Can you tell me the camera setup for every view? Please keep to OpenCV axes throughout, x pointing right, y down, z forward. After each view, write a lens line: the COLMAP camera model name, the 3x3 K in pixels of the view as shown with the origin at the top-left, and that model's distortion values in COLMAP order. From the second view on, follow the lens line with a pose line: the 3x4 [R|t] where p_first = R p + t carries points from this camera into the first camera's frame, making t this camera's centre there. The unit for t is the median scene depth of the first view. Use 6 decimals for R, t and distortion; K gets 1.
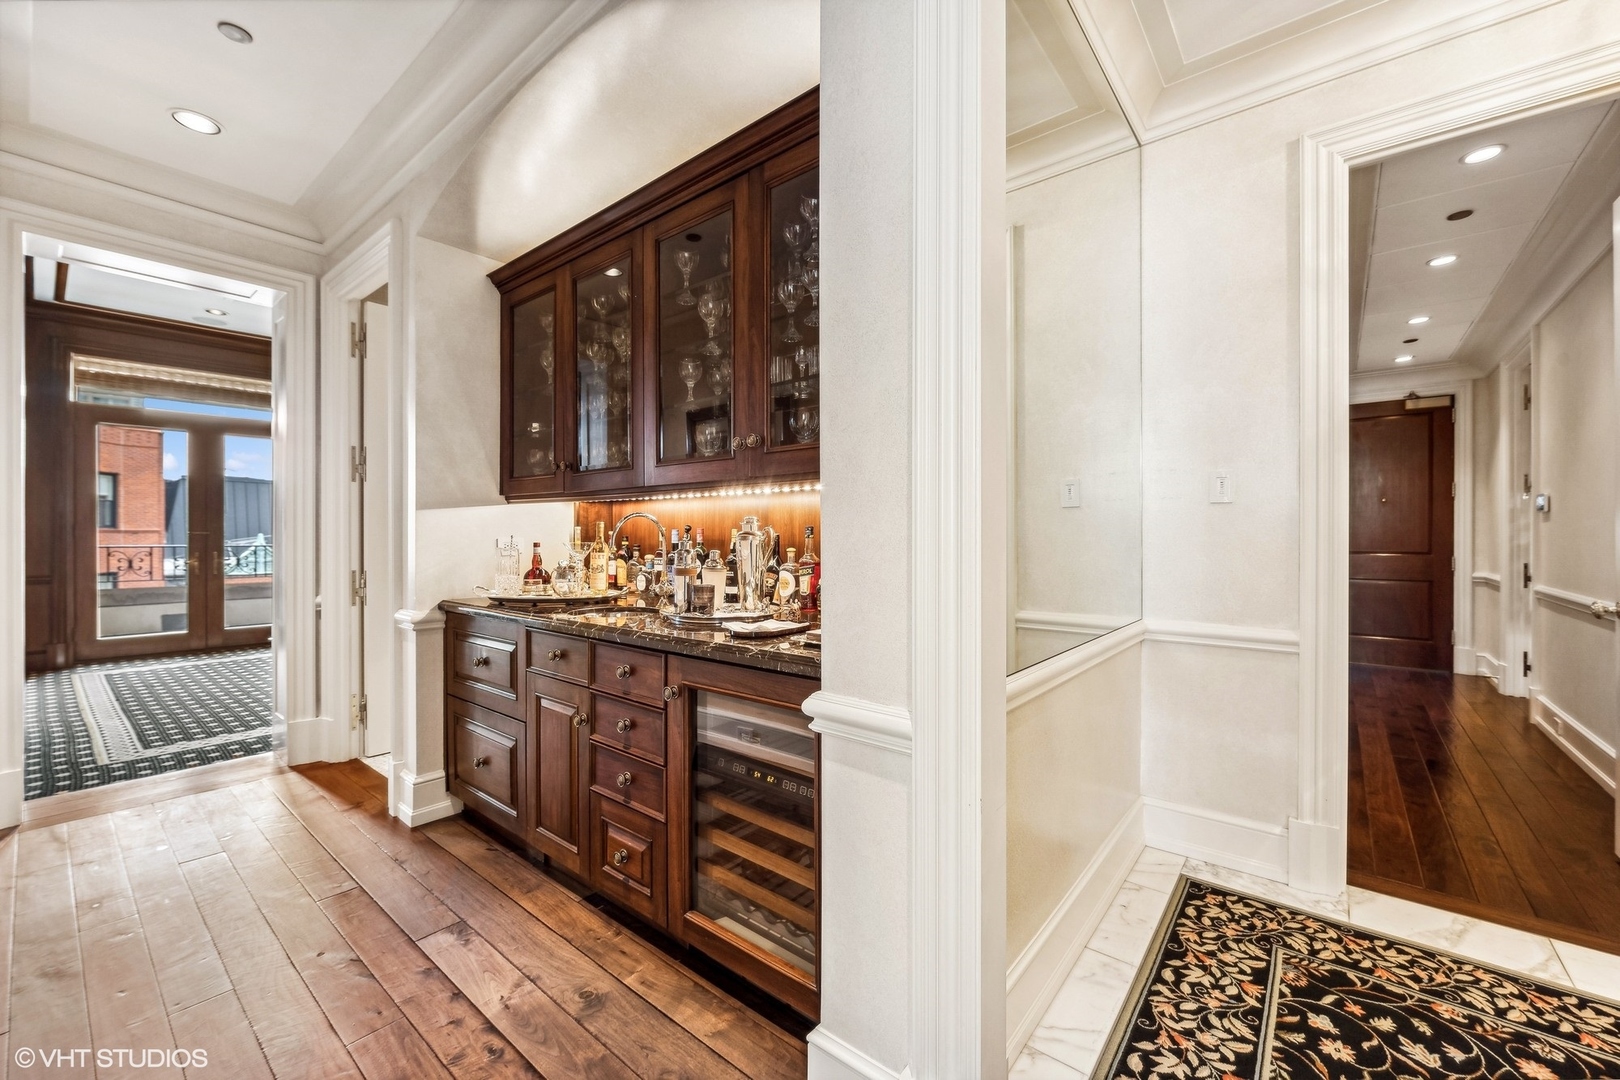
lens RADIAL K [[643.5, 0, 810.0], [0, 643.5, 540.0], [0, 0, 1]] dist [-0.000960, -0.000127]
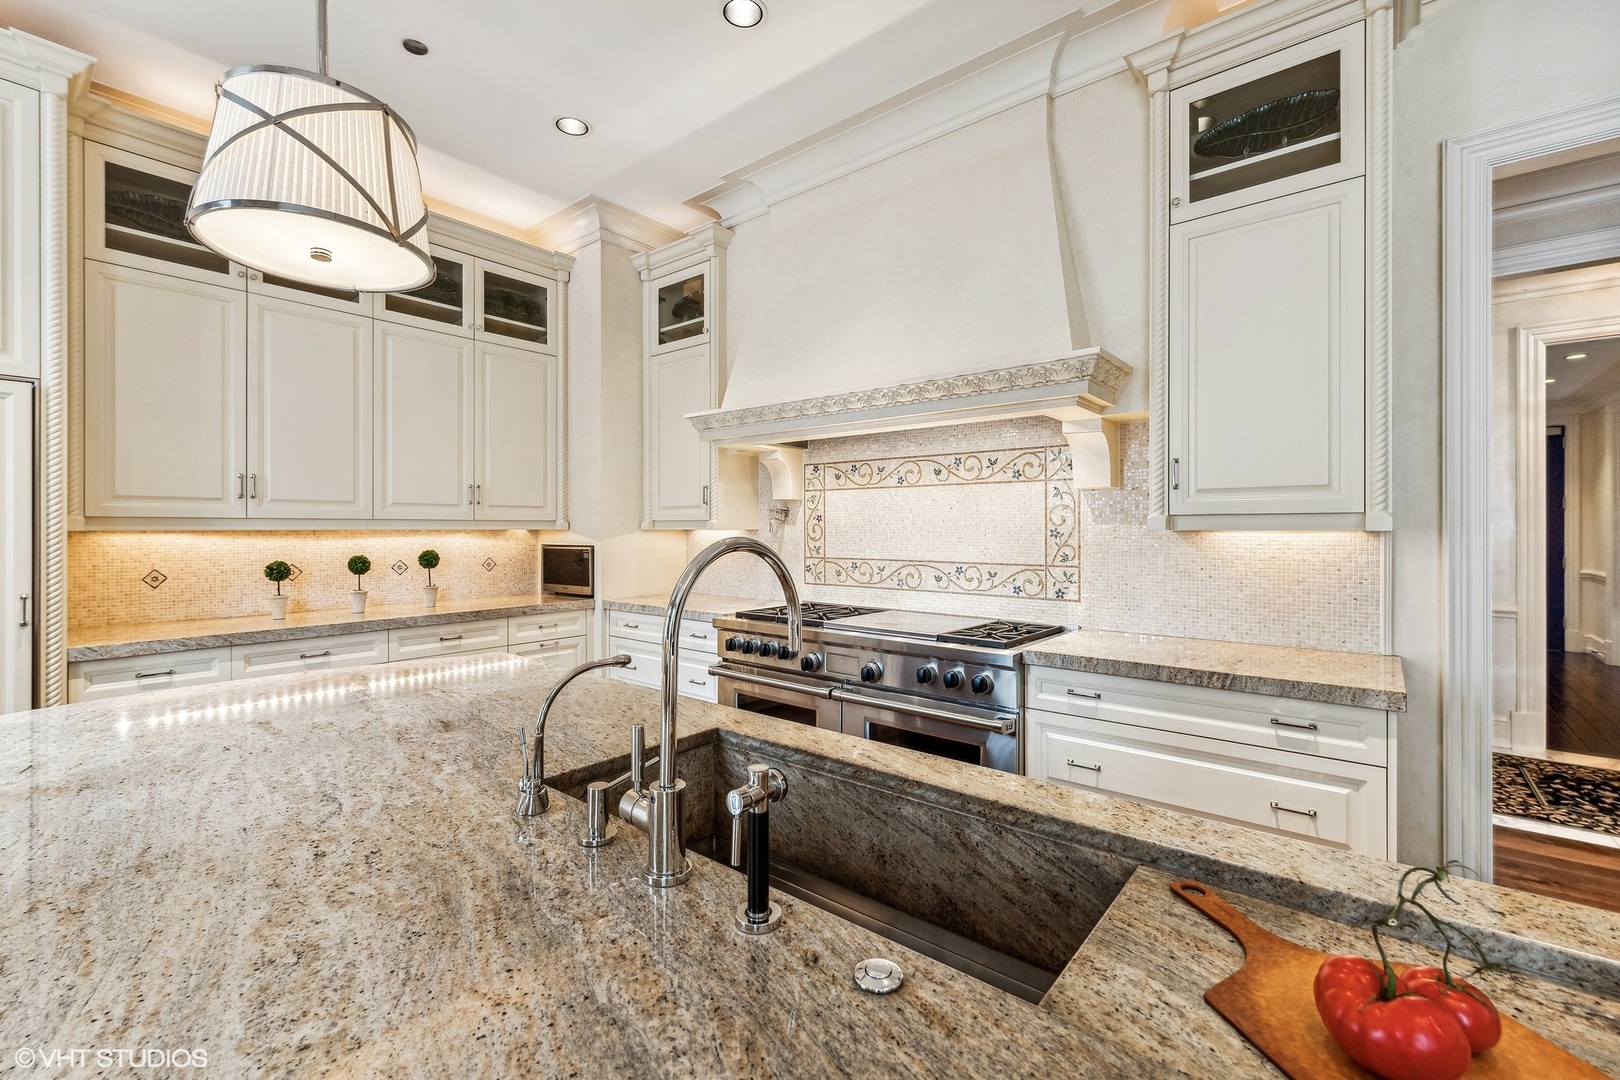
lens RADIAL K [[695.2, 0, 809.2], [0, 695.2, 531.5], [0, 0, 1]] dist [0.001296, 0.000271]
pose [[0.999972, -0.001645, -0.007357, -1.072006], [0.001649, 0.999998, 0.000643, -0.063878], [0.007356, -0.000655, 0.999973, -0.851801]]
